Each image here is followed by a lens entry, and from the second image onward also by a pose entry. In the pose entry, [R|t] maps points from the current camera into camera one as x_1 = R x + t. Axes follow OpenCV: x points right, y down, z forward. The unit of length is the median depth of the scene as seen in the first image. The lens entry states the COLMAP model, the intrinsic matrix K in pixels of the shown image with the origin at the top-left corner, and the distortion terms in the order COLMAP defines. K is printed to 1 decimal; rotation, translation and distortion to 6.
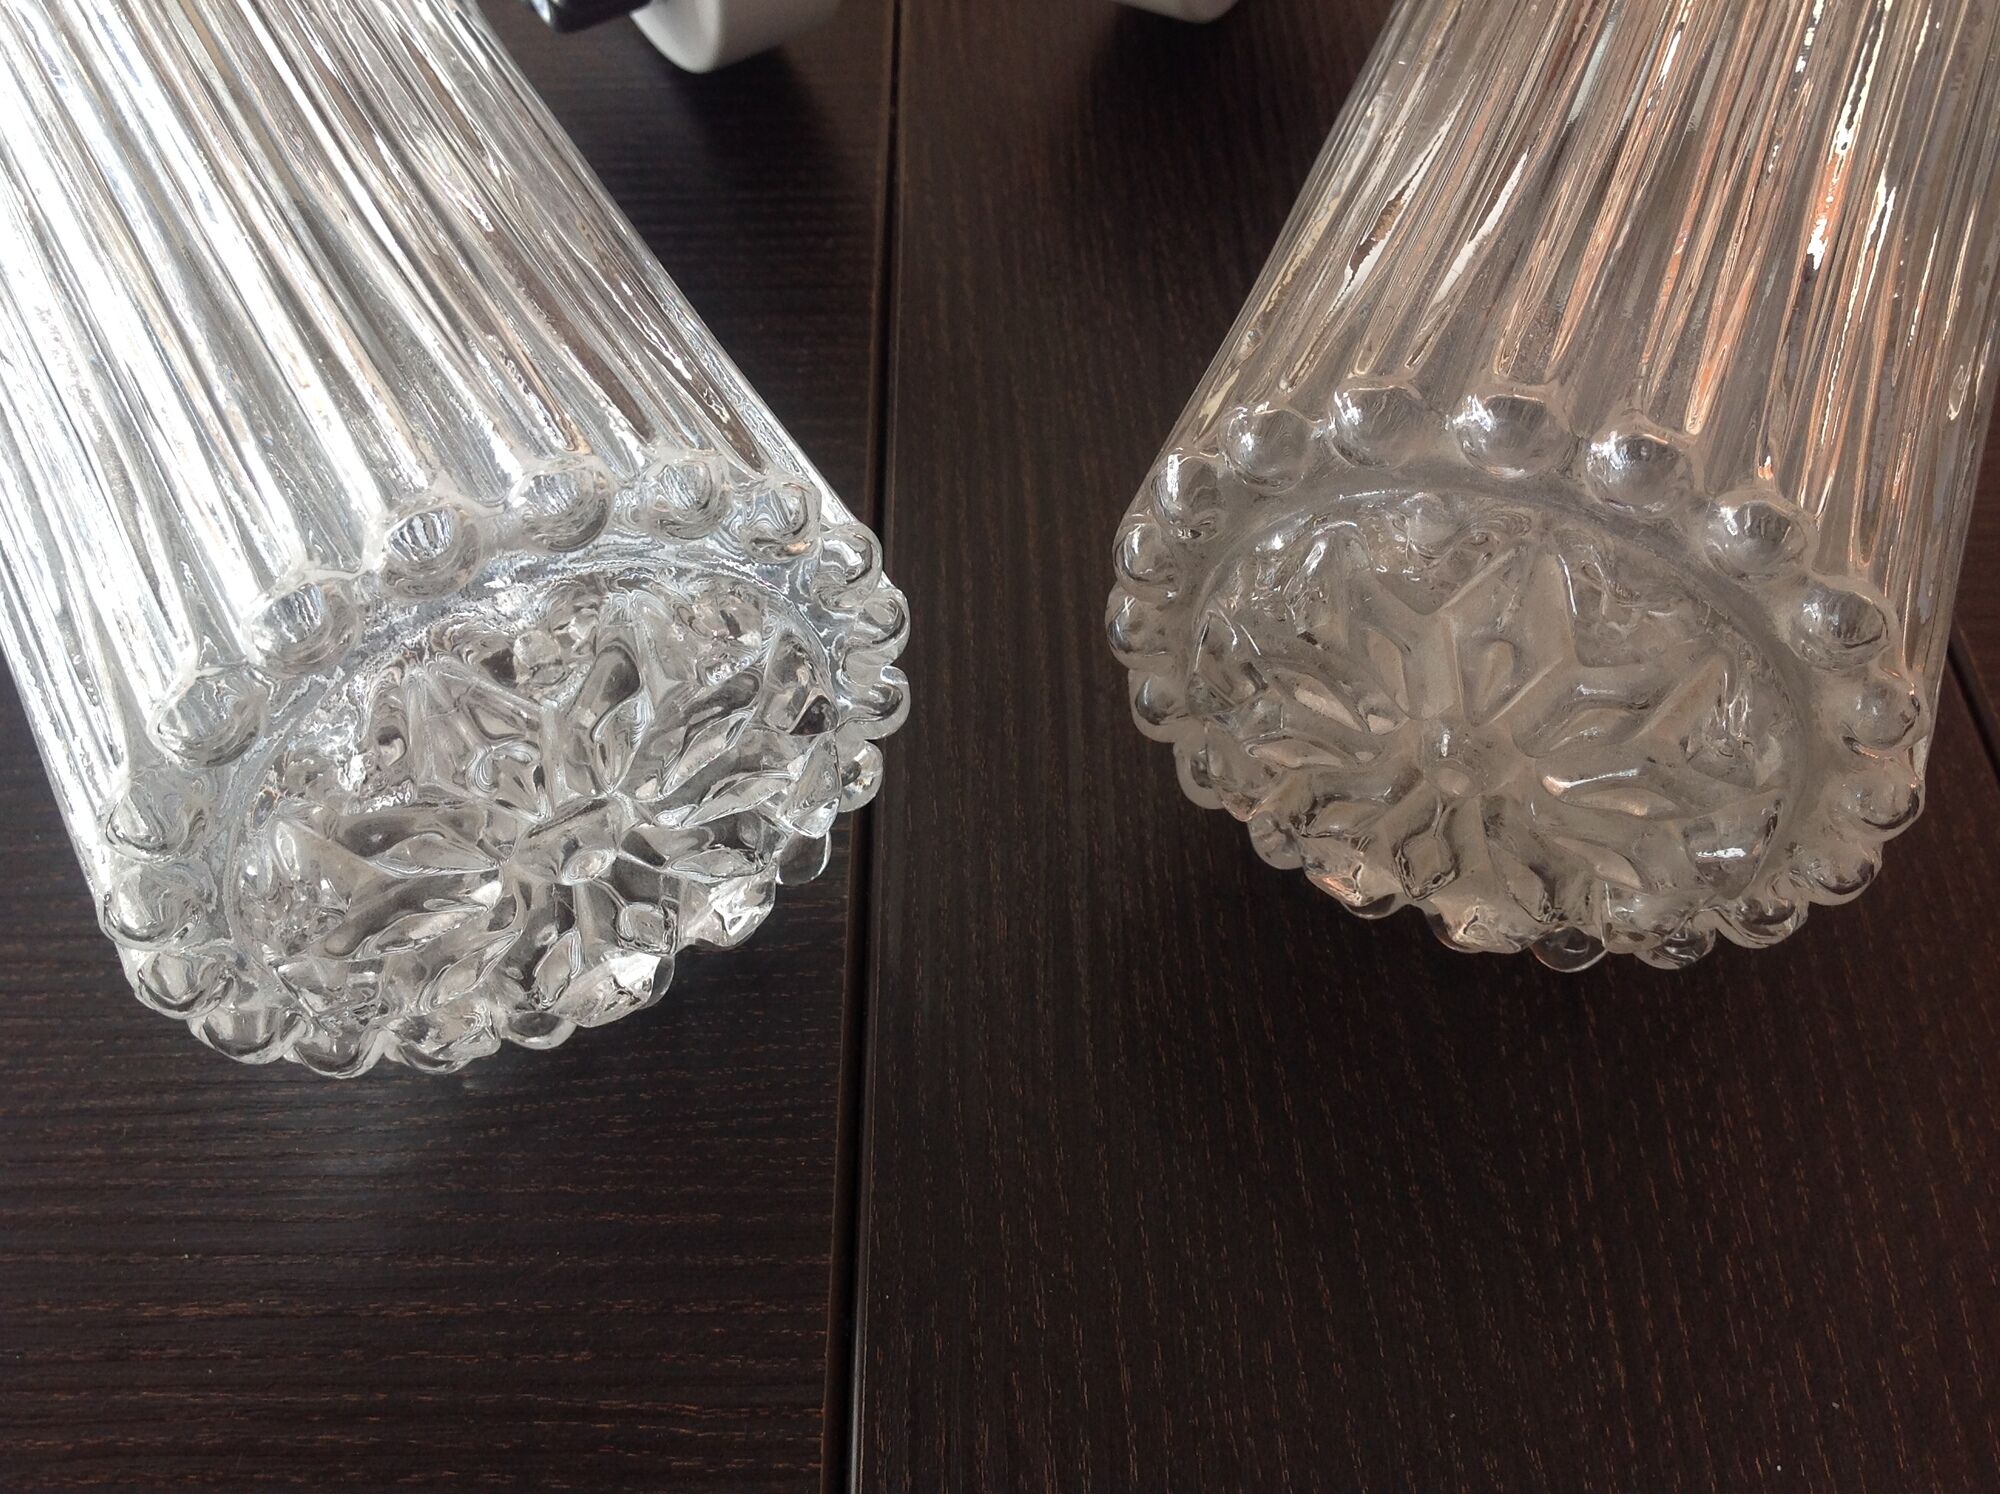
lens RADIAL K [[1936.7, 0, 1000.0], [0, 1936.7, 747.0], [0, 0, 1]] dist [0.154919, -0.422604]
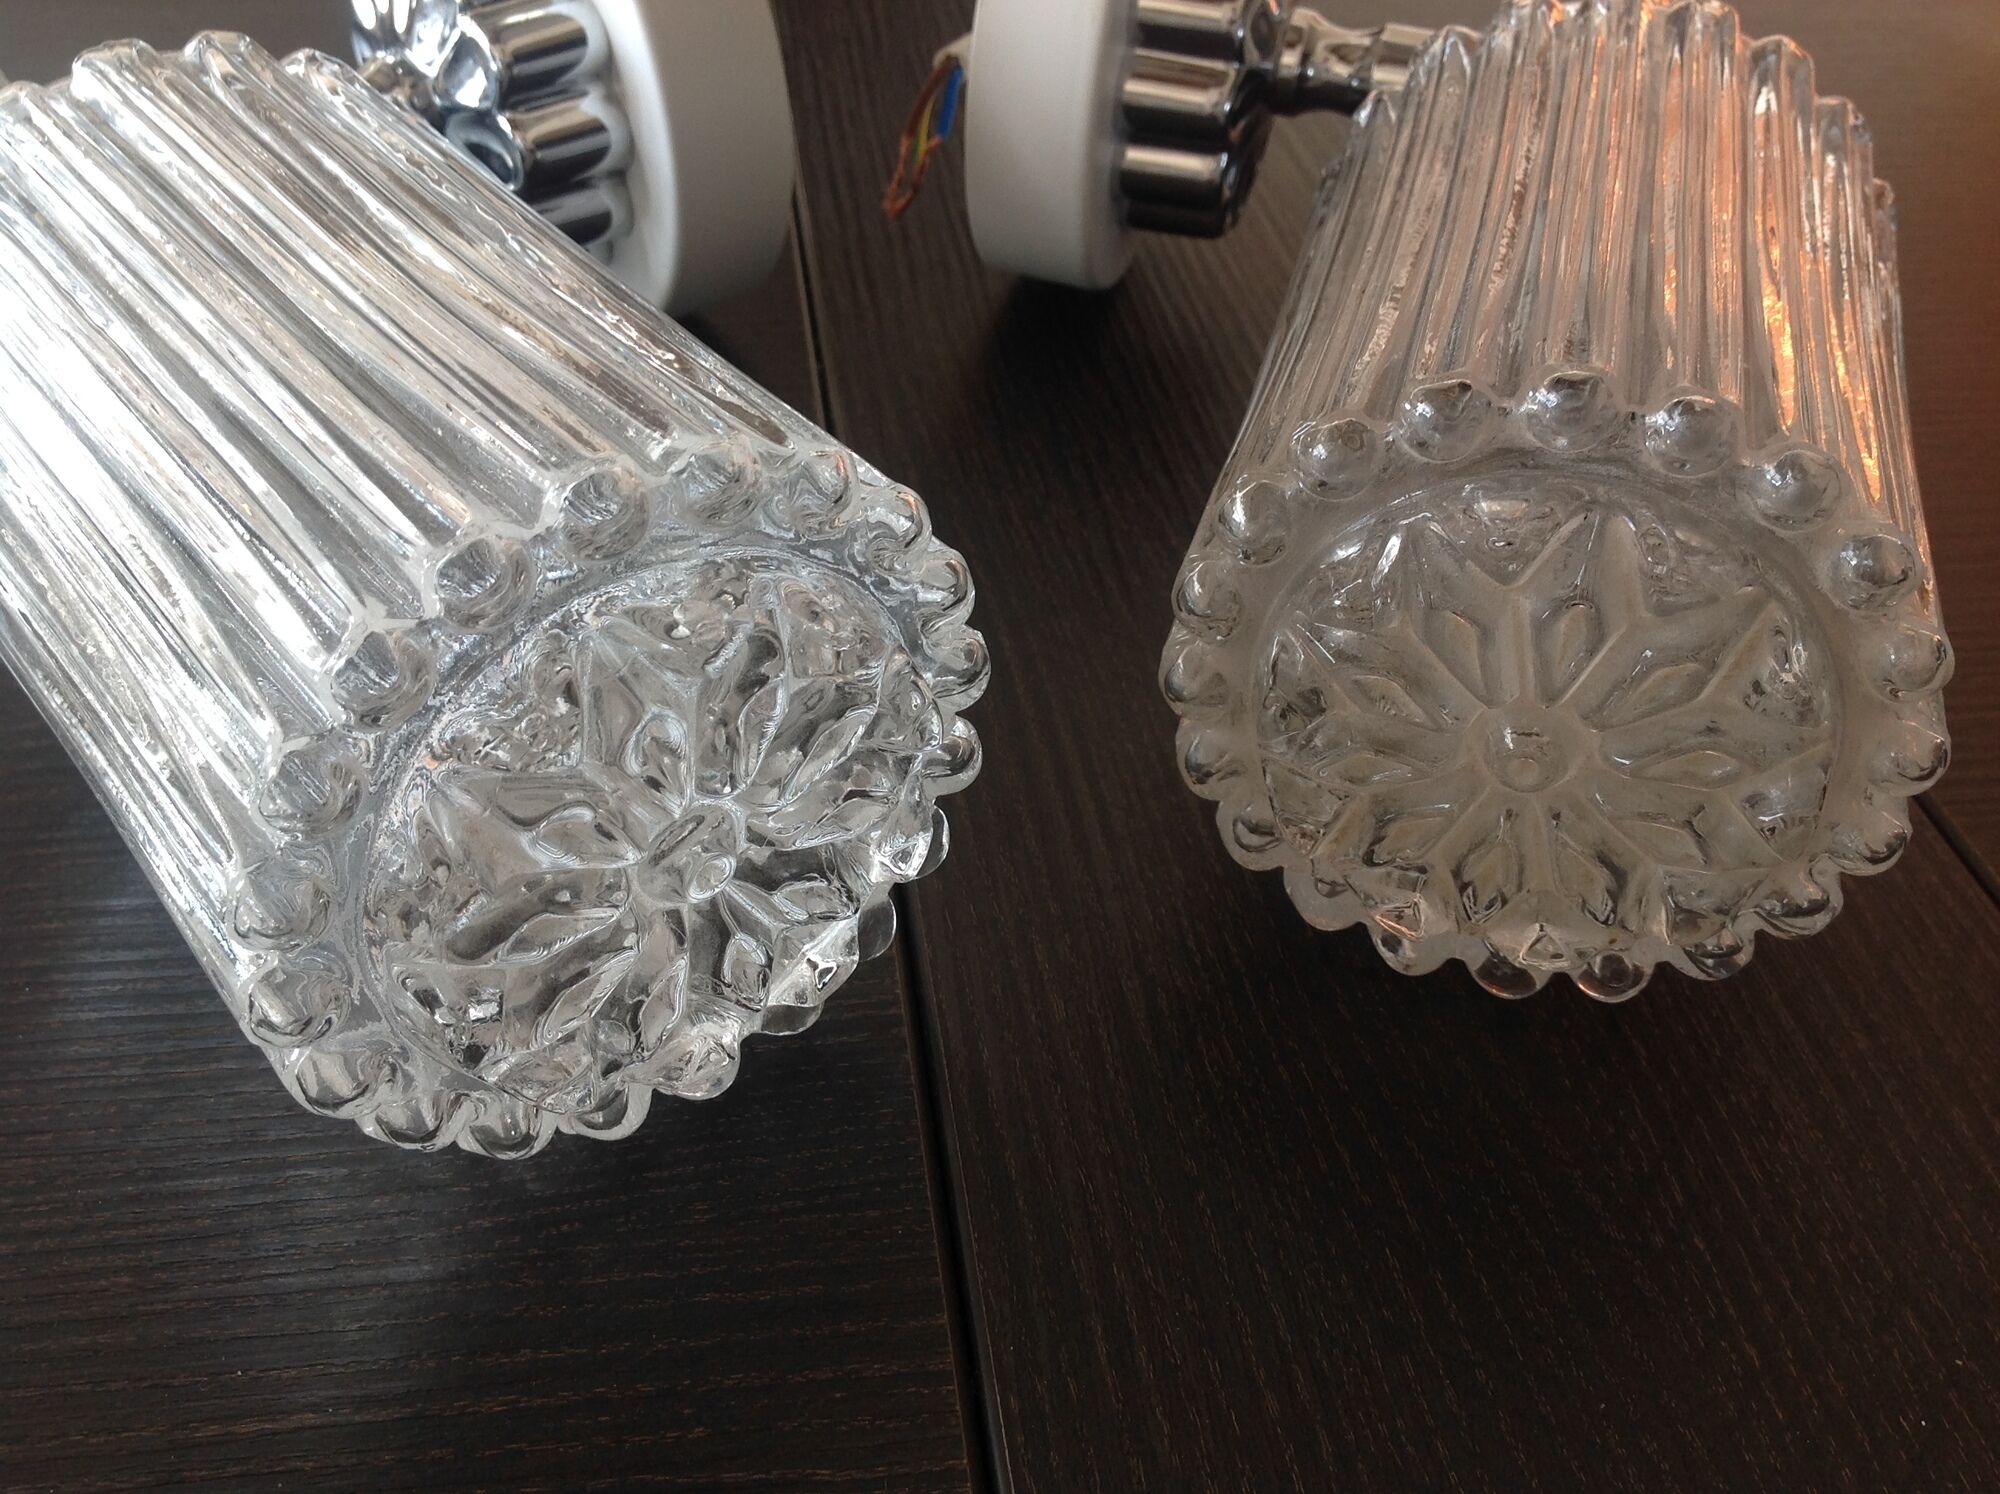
lens RADIAL K [[1944.1, 0, 999.4], [0, 1944.1, 735.4], [0, 0, 1]] dist [0.099632, -0.265445]
pose [[0.989838, -0.037184, 0.137255, -0.182717], [0.068583, 0.970363, -0.231715, 0.210974], [-0.124571, 0.238774, 0.963052, 0.009512]]
